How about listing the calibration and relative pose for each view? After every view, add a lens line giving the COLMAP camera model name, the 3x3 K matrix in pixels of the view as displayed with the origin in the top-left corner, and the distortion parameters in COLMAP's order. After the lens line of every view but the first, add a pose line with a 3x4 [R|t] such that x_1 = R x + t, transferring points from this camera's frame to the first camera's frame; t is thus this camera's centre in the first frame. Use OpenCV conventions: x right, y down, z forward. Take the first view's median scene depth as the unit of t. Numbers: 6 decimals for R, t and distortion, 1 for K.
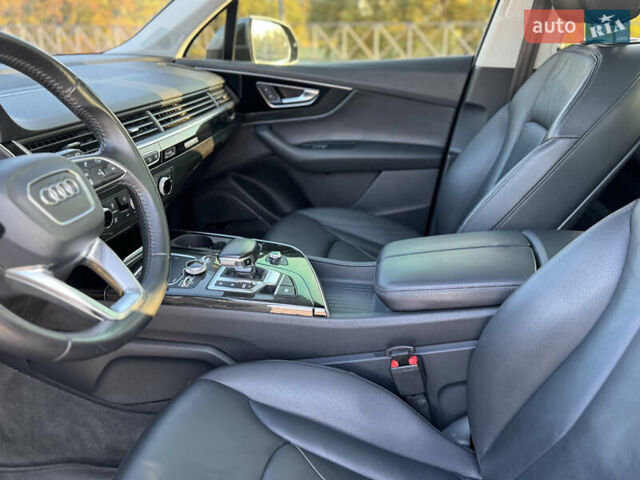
lens RADIAL K [[539.7, 0, 320.0], [0, 539.7, 240.0], [0, 0, 1]] dist [0.090287, -0.160815]
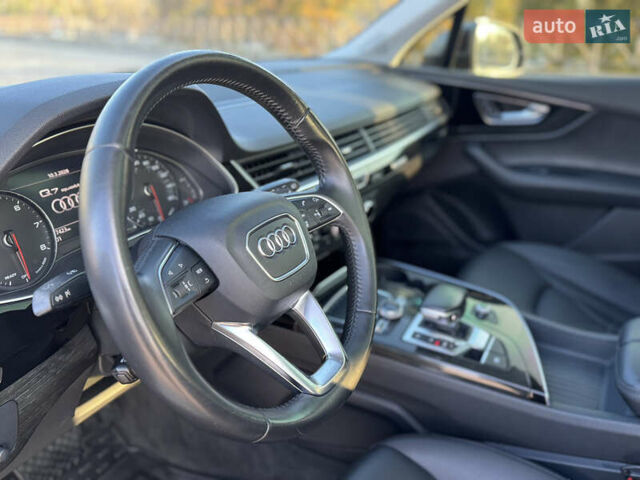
lens RADIAL K [[551.0, 0, 317.9], [0, 551.0, 240.9], [0, 0, 1]] dist [0.085820, -0.134641]
pose [[0.942574, 0.135753, -0.305164, -0.084047], [-0.133726, 0.990633, 0.027637, -0.074250], [0.306058, 0.014758, 0.951899, 0.098149]]
